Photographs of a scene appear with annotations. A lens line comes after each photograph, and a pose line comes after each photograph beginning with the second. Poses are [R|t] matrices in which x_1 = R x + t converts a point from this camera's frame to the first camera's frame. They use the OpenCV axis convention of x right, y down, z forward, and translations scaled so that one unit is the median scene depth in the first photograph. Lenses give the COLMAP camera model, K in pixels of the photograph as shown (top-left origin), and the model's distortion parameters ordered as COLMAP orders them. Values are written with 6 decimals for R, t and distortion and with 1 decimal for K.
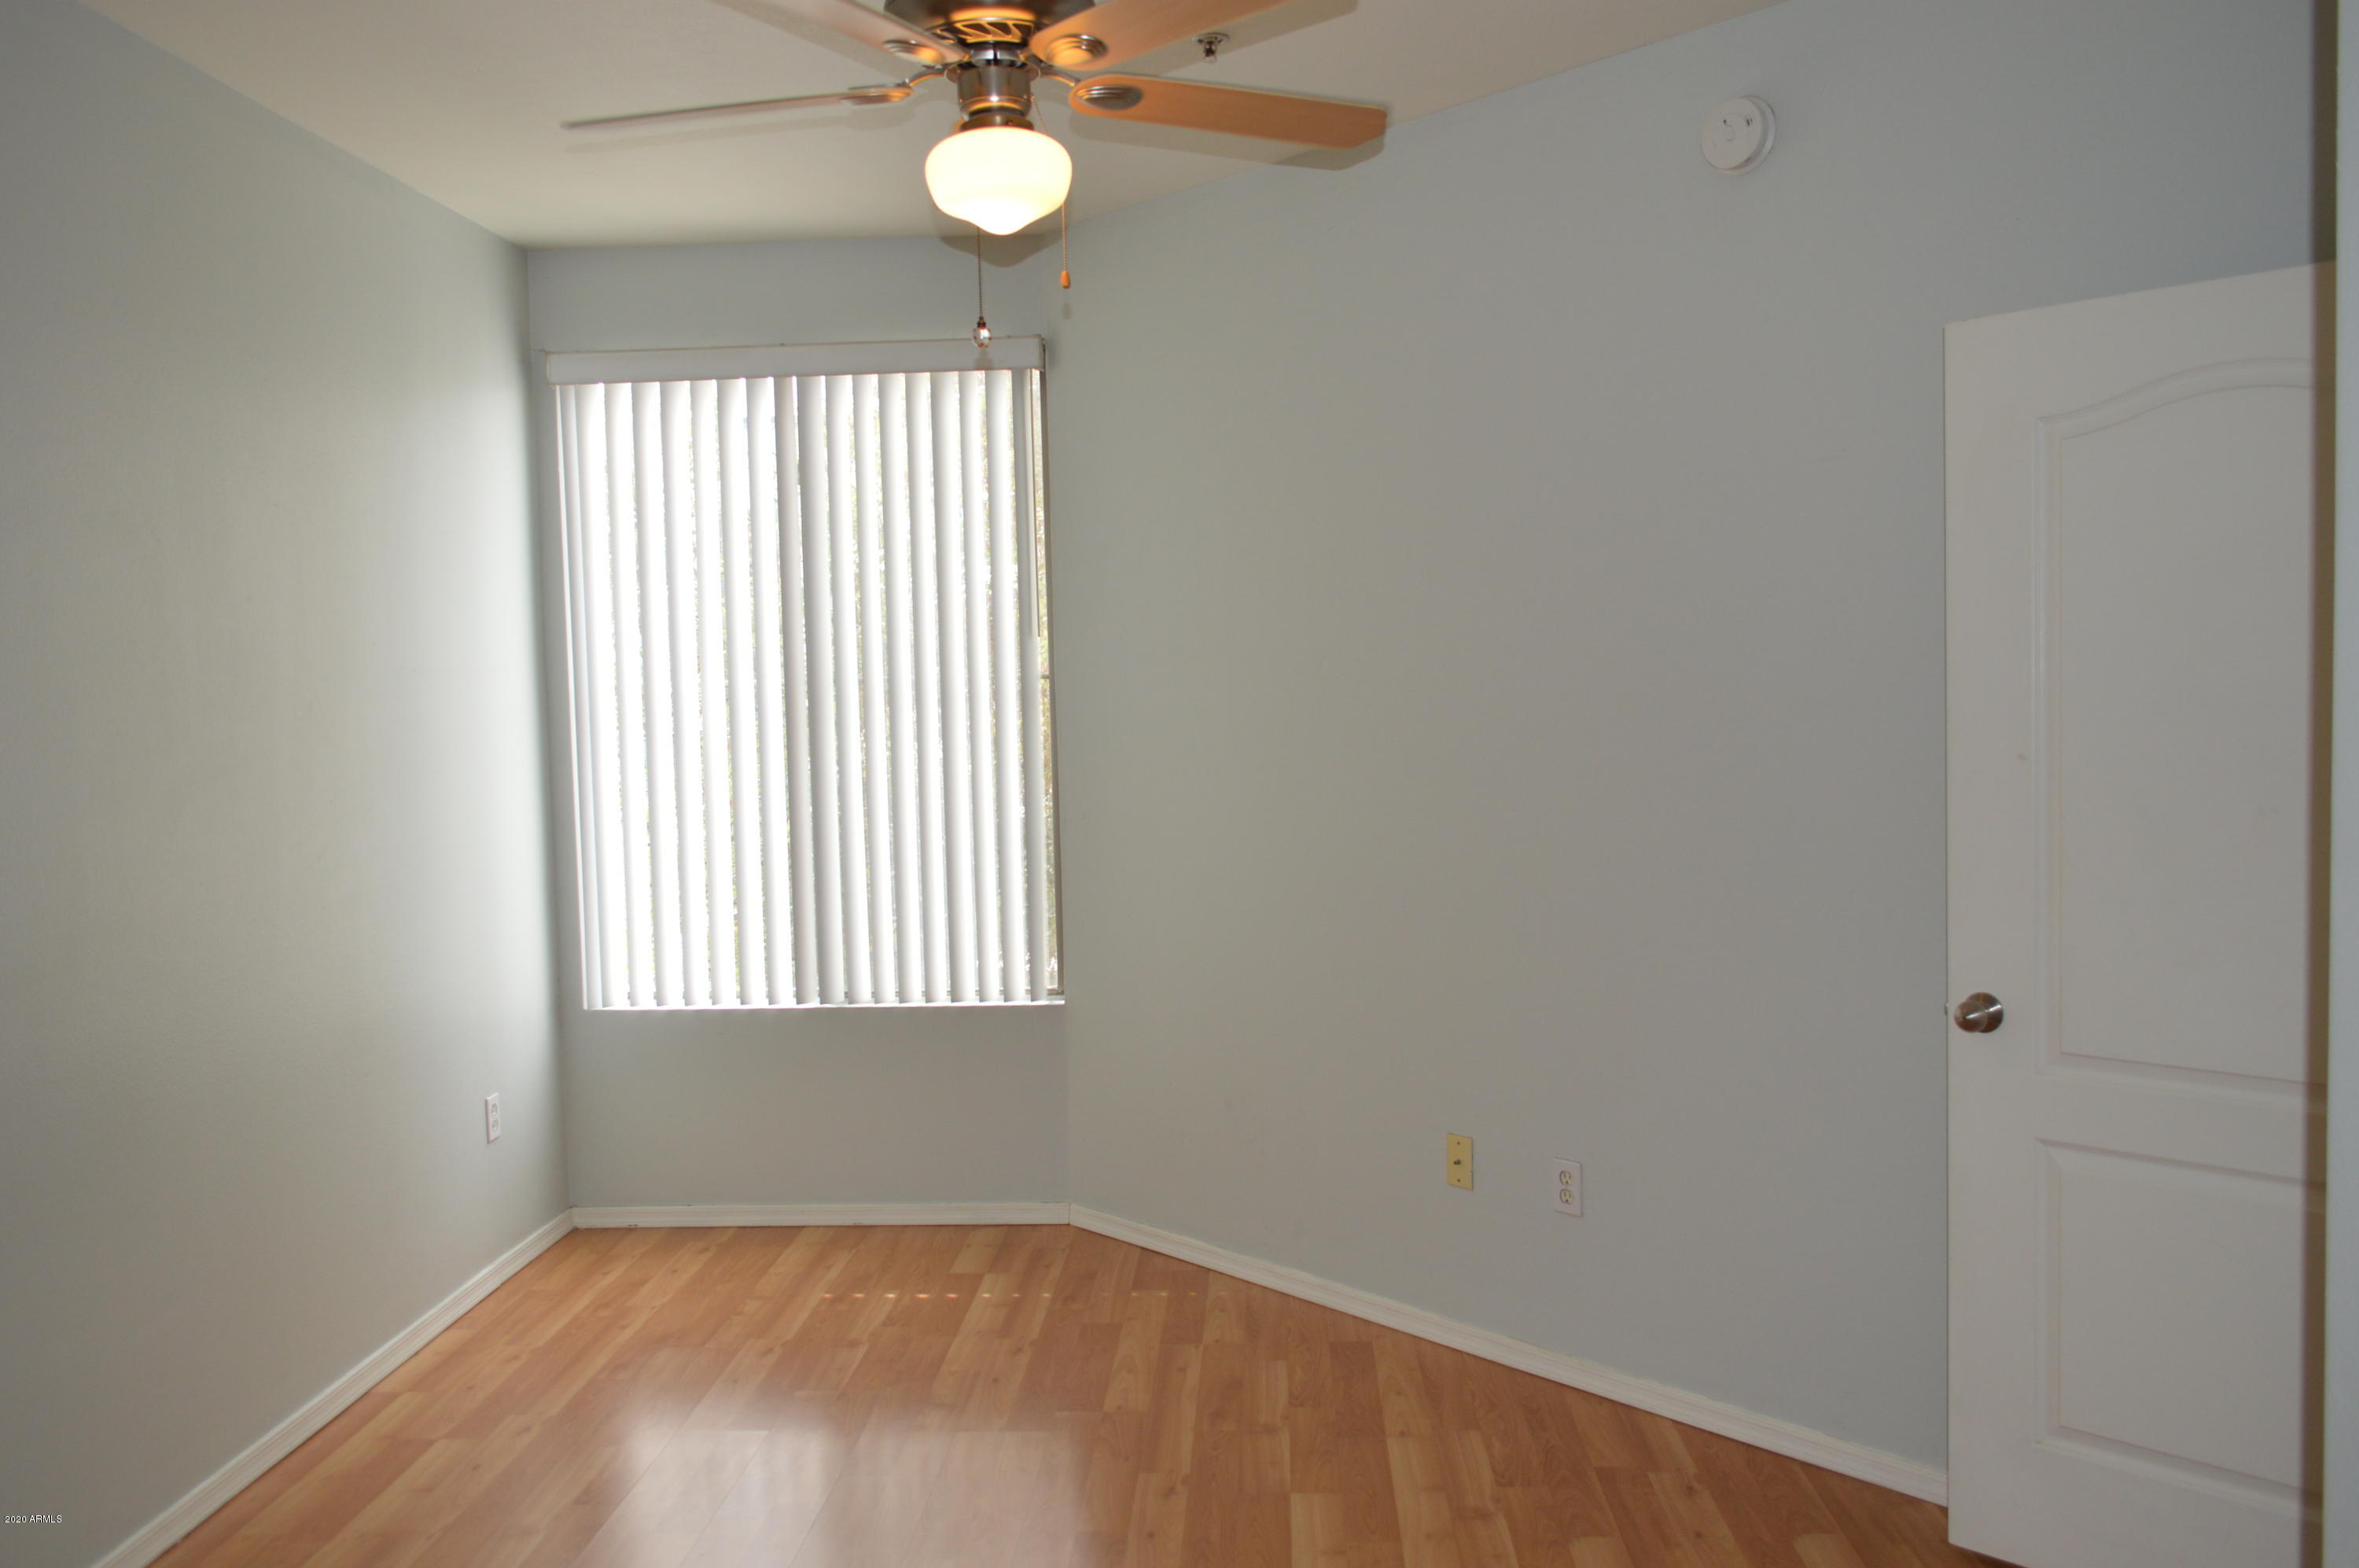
lens RADIAL K [[1858.6, 0, 1181.8], [0, 1858.6, 777.9], [0, 0, 1]] dist [-0.012687, 0.004063]
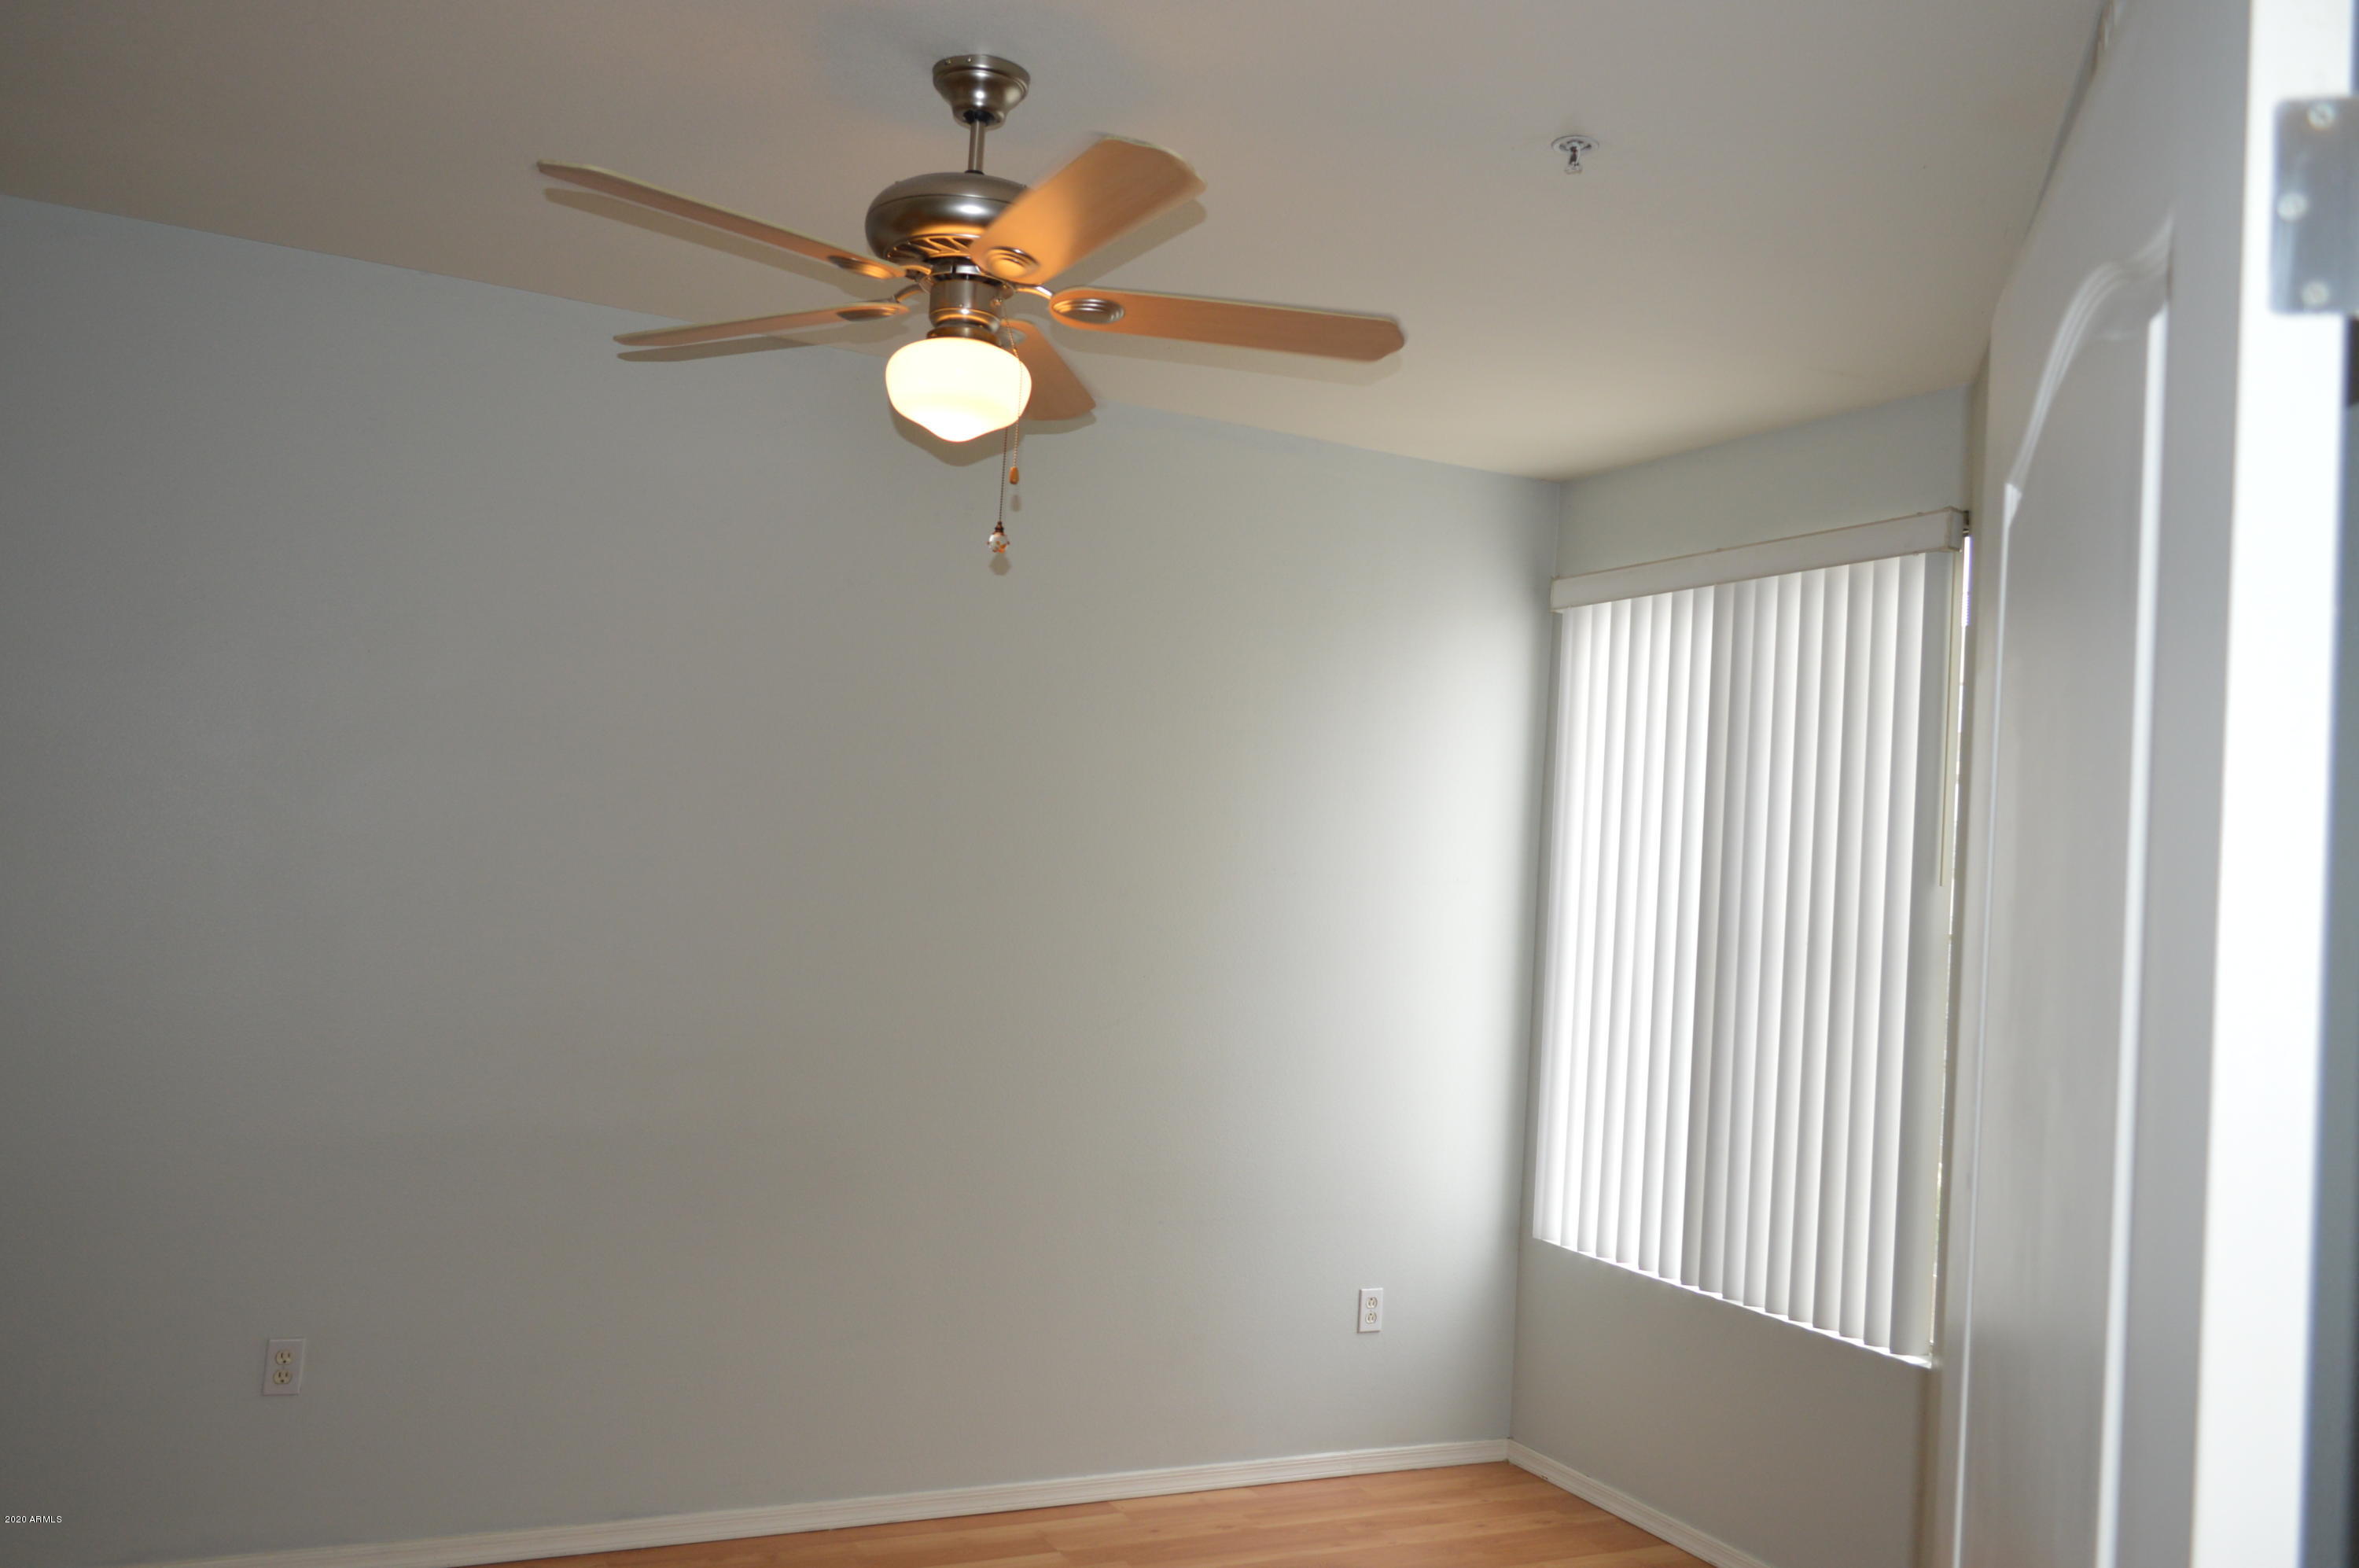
lens RADIAL K [[1858.6, 0, 1181.8], [0, 1858.6, 777.9], [0, 0, 1]] dist [-0.012687, 0.004063]
pose [[0.508062, 0.017728, -0.861138, 0.436064], [-0.129837, 0.989940, -0.056223, -0.036394], [0.851479, 0.140372, 0.505252, 0.325986]]
